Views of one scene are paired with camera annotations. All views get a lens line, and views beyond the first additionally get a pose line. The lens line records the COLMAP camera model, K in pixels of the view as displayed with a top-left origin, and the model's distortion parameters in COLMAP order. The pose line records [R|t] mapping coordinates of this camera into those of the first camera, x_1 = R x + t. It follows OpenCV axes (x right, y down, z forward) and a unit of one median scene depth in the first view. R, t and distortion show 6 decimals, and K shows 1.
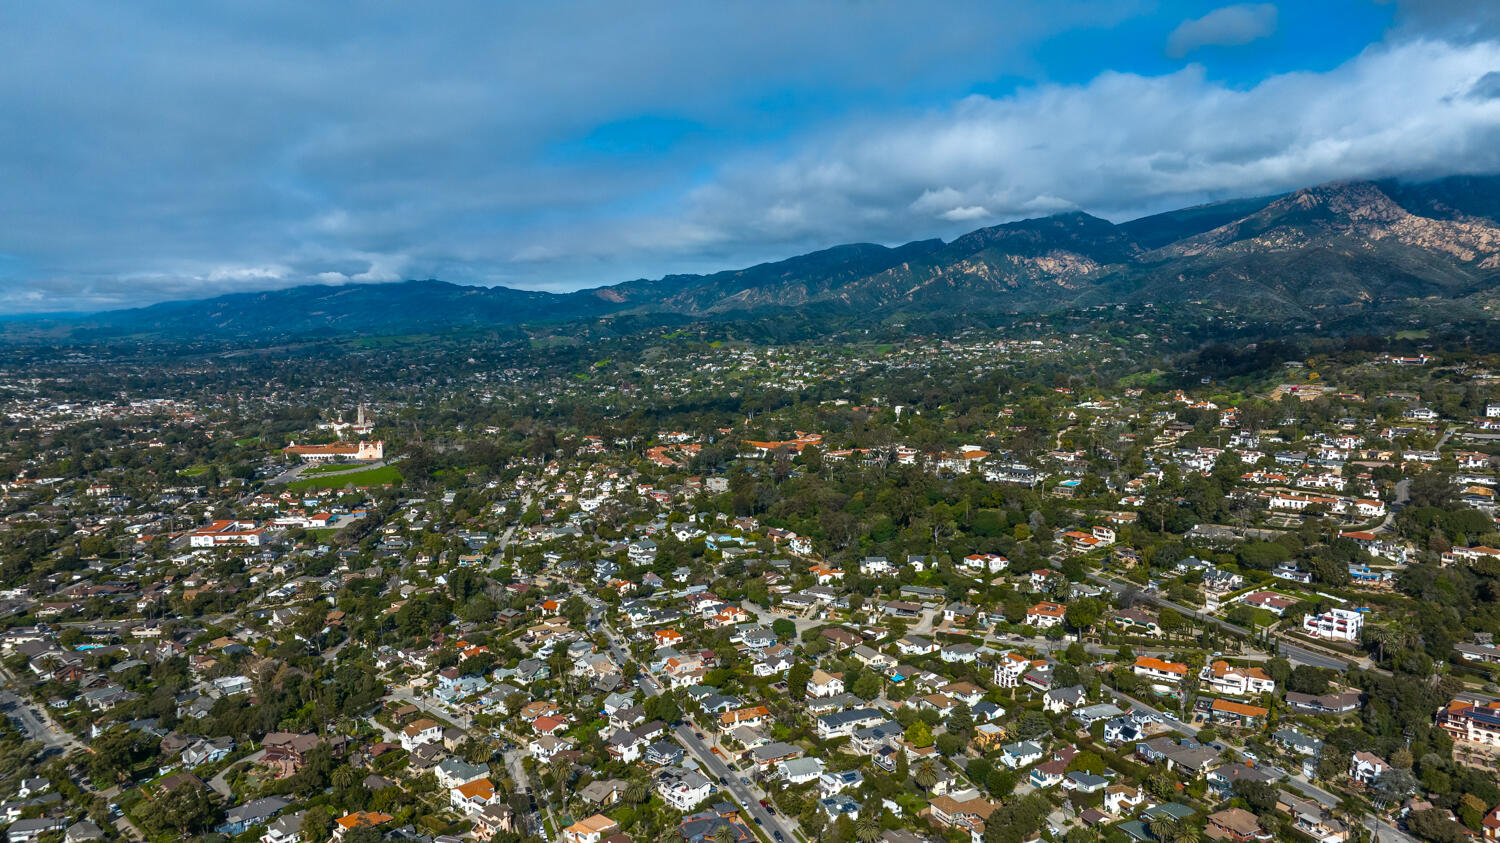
lens RADIAL K [[1056.3, 0, 744.3], [0, 1056.3, 412.0], [0, 0, 1]] dist [-0.035325, 0.031366]
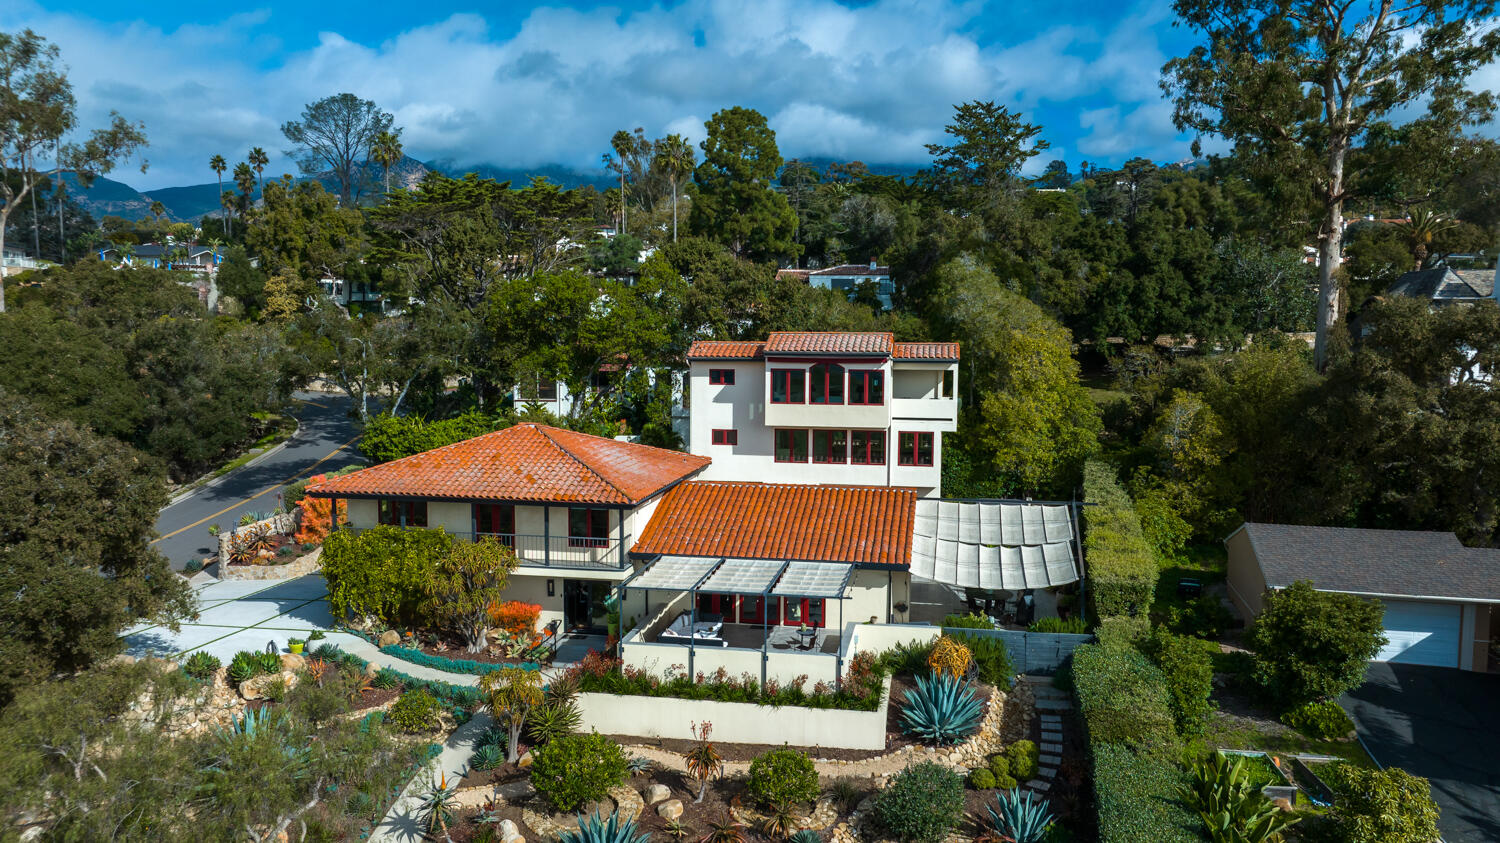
lens RADIAL K [[1056.3, 0, 751.9], [0, 1056.3, 413.5], [0, 0, 1]] dist [-0.035325, 0.031366]
pose [[0.647701, -0.056196, 0.759819, 0.133506], [0.059395, 0.997965, 0.023178, 0.054640], [-0.759576, 0.030117, 0.649721, 0.460293]]
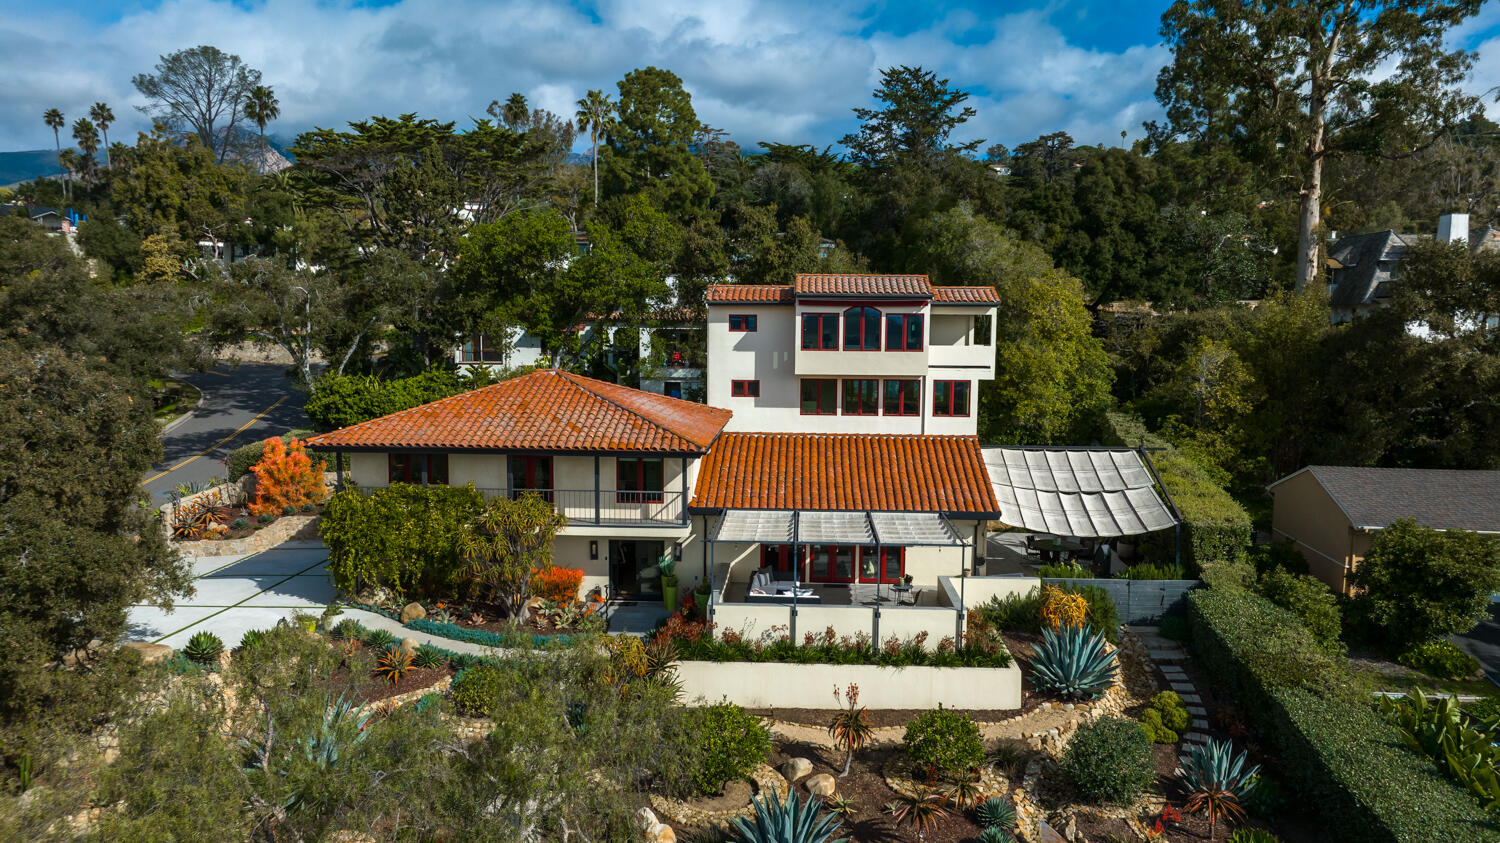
lens RADIAL K [[1056.3, 0, 749.7], [0, 1056.3, 412.7], [0, 0, 1]] dist [-0.035325, 0.031366]
pose [[0.543831, -0.072293, 0.836075, 0.132298], [0.062811, 0.996995, 0.045351, 0.055551], [-0.836841, 0.027852, 0.546738, 0.466534]]
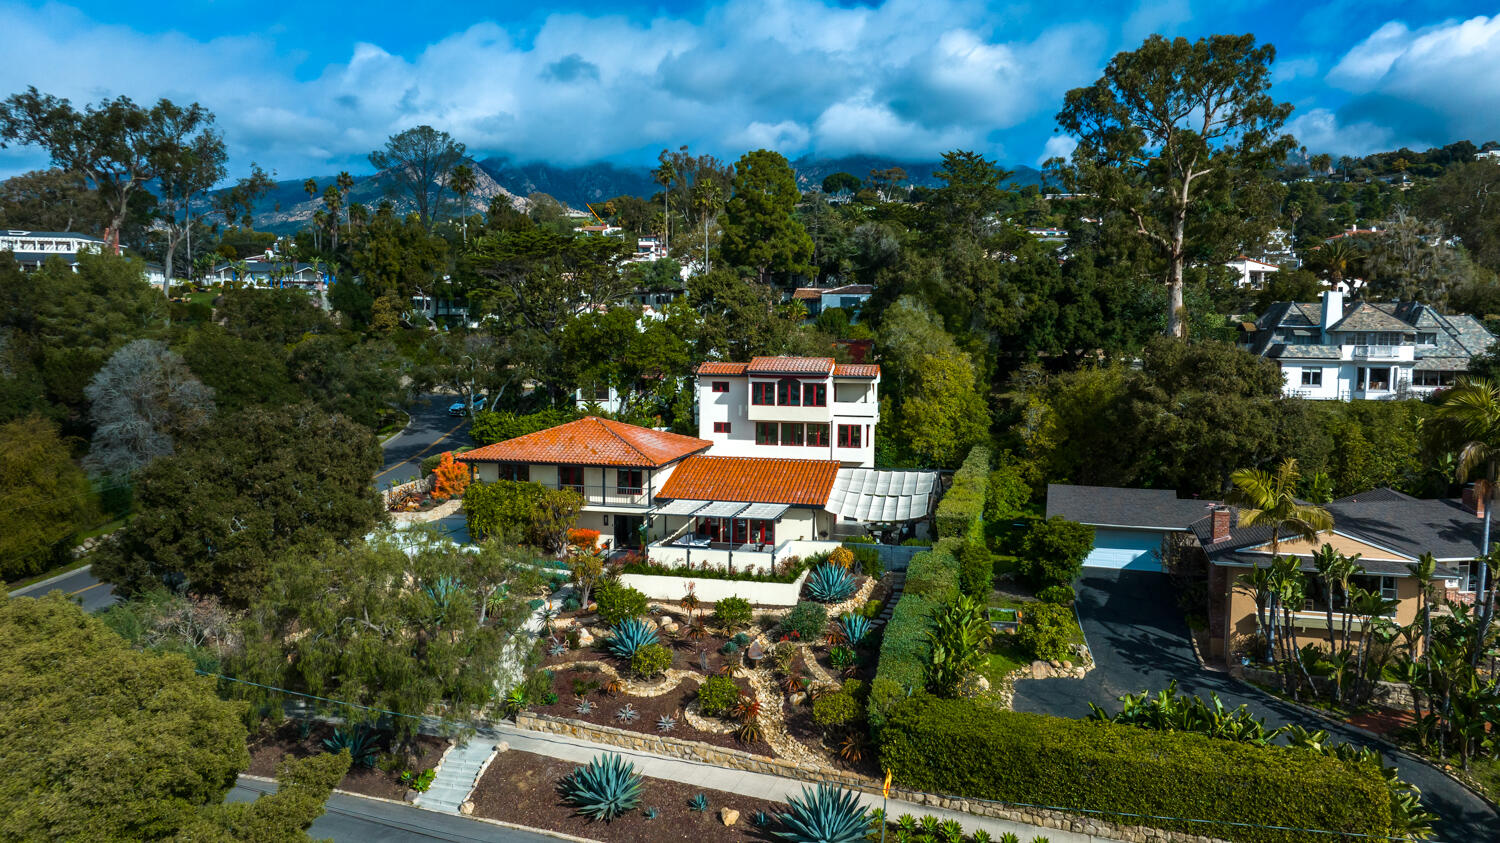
lens RADIAL K [[1056.3, 0, 752.8], [0, 1056.3, 411.9], [0, 0, 1]] dist [-0.035325, 0.031366]
pose [[0.681526, -0.053060, 0.729868, 0.121588], [0.053909, 0.998298, 0.022236, 0.054312], [-0.729805, 0.024192, 0.683227, 0.445880]]
